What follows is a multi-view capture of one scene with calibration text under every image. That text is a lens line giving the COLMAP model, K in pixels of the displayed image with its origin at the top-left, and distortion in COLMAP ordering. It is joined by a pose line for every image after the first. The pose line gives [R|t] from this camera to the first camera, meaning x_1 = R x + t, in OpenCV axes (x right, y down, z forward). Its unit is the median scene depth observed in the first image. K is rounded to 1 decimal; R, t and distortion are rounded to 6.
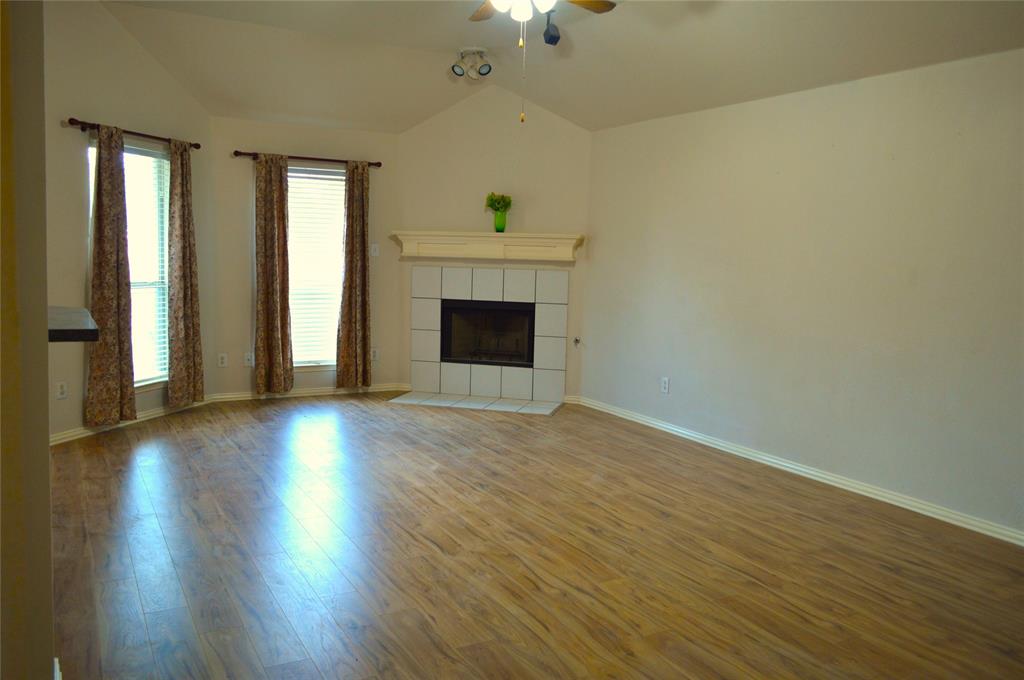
lens RADIAL K [[813.5, 0, 510.3], [0, 813.5, 341.3], [0, 0, 1]] dist [0.018099, -0.004603]
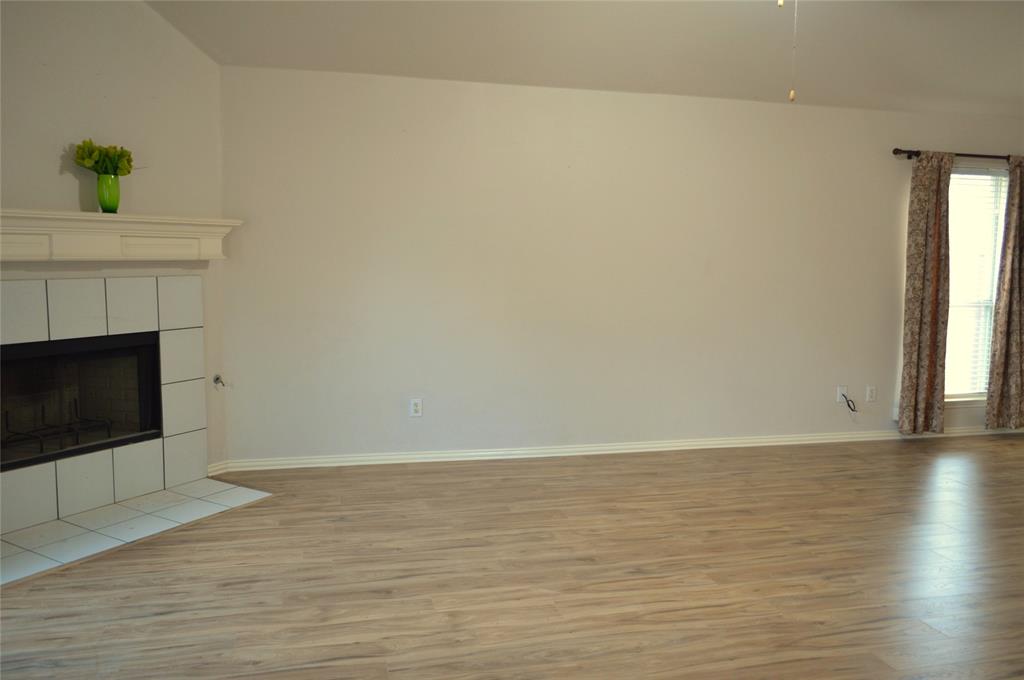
lens RADIAL K [[813.5, 0, 511.1], [0, 813.5, 336.9], [0, 0, 1]] dist [0.018099, -0.004603]
pose [[0.219868, -0.131483, 0.966628, -0.520296], [0.084317, 0.989729, 0.115447, -0.094463], [-0.971879, 0.056121, 0.228696, 0.627278]]
